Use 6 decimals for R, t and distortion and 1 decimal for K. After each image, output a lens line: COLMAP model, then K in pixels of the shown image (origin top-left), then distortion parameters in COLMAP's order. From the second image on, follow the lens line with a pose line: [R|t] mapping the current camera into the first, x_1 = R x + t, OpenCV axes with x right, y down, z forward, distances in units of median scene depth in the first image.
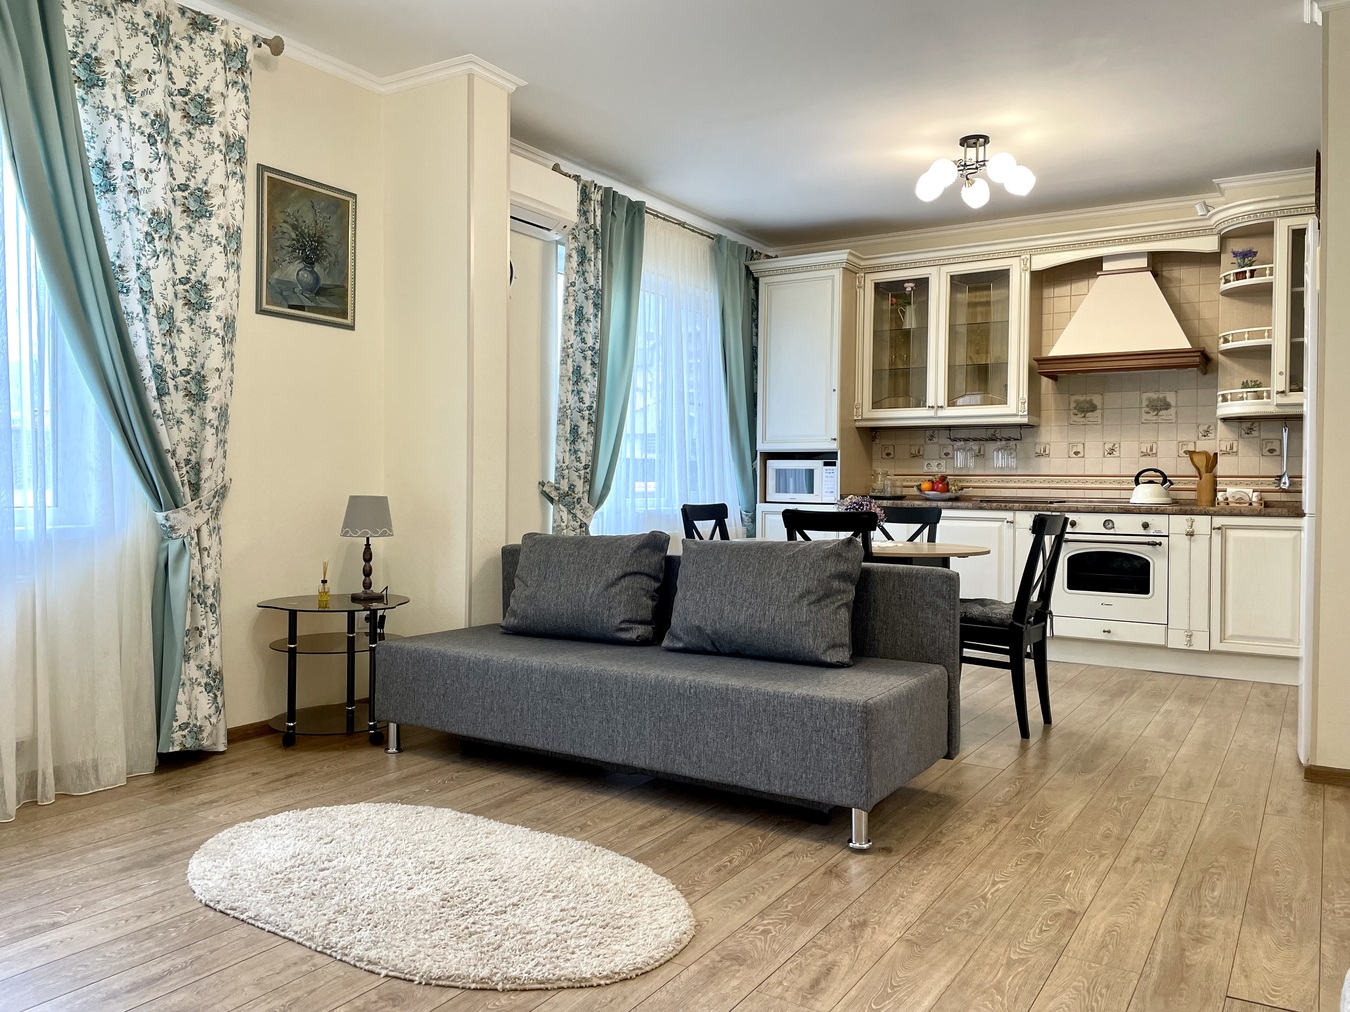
lens RADIAL K [[1019.4, 0, 675.4], [0, 1019.4, 495.8], [0, 0, 1]] dist [0.086318, -0.105347]
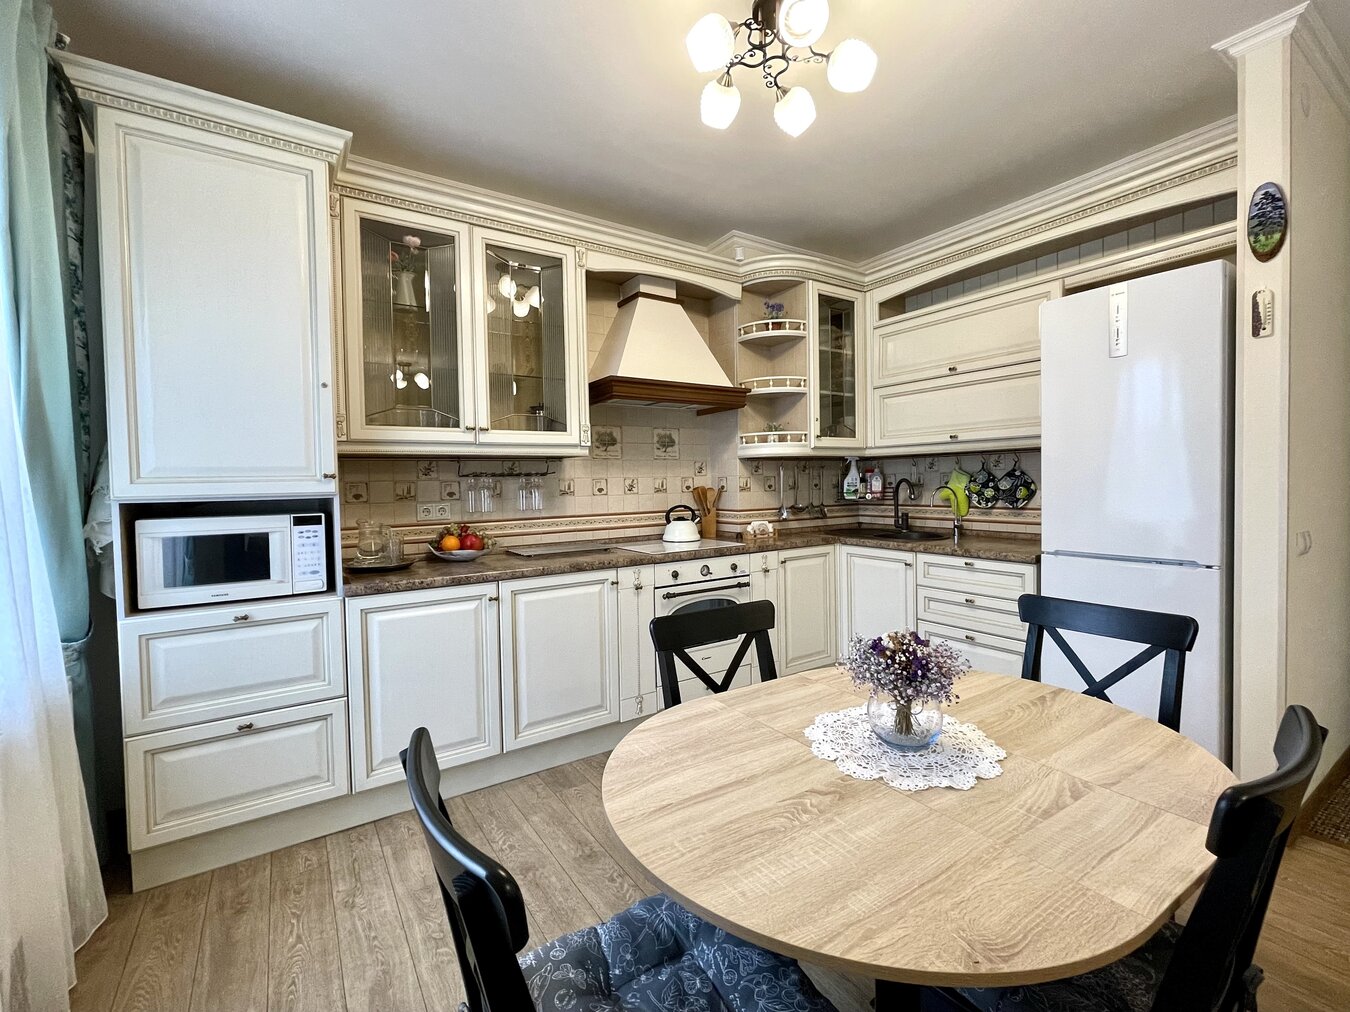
lens RADIAL K [[590.9, 0, 674.3], [0, 590.9, 498.0], [0, 0, 1]] dist [-0.003874, 0.000823]
pose [[0.409171, -0.044620, 0.911366, -0.059268], [0.035858, 0.998818, 0.032803, -0.050264], [-0.911753, 0.019257, 0.410288, 0.744547]]
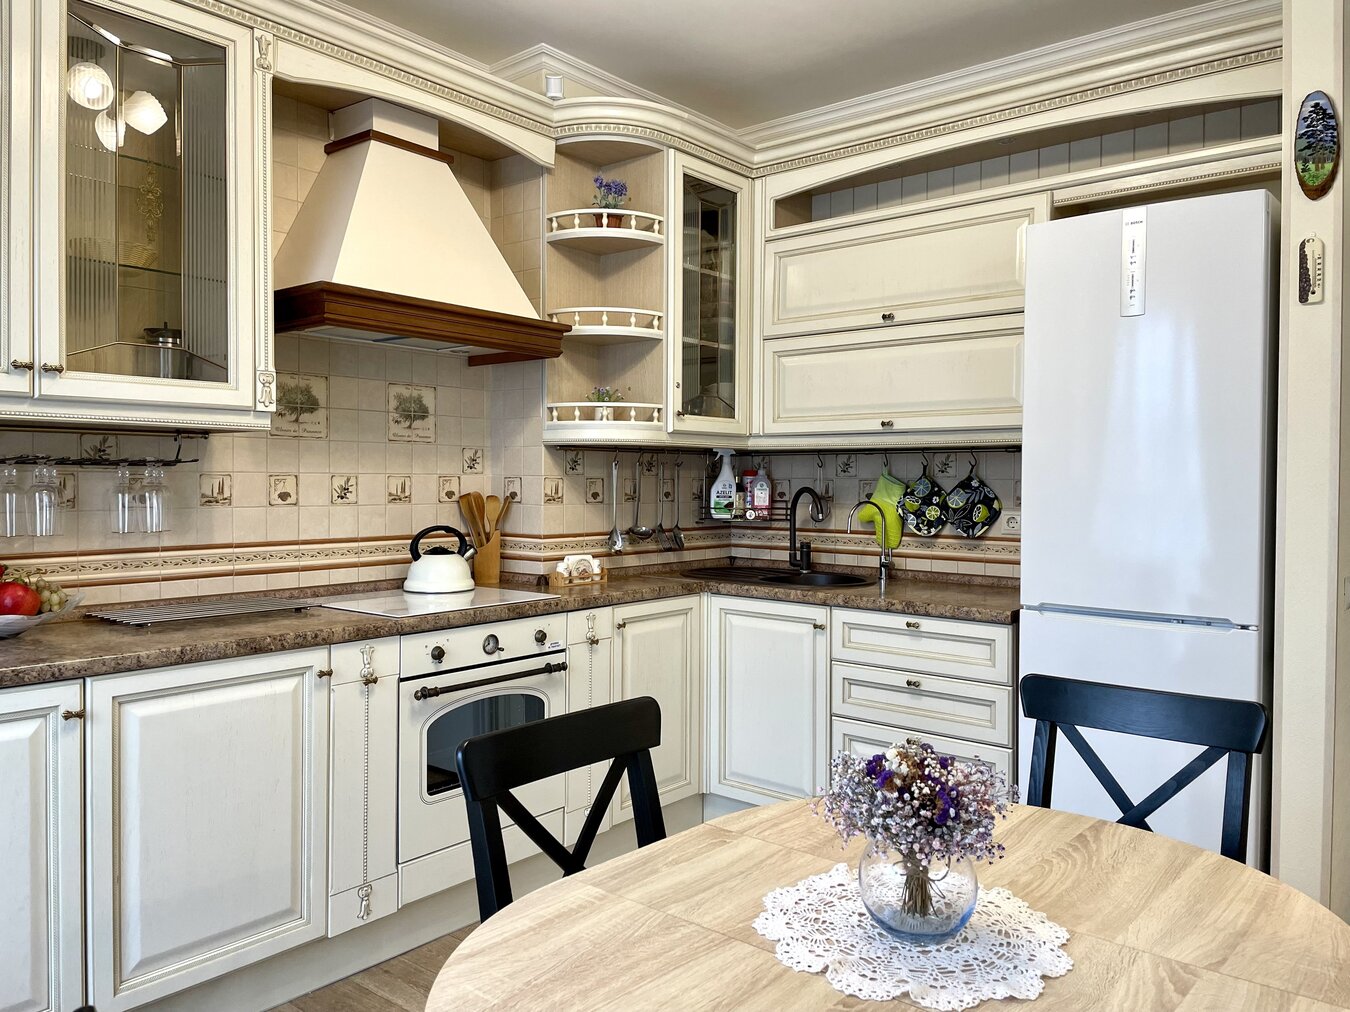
lens RADIAL K [[1019.4, 0, 680.9], [0, 1019.4, 498.9], [0, 0, 1]] dist [0.086318, -0.105347]
pose [[0.121839, -0.029103, 0.992123, -0.064109], [0.007766, 0.999567, 0.028368, -0.053370], [-0.992520, 0.004248, 0.122012, 0.776815]]
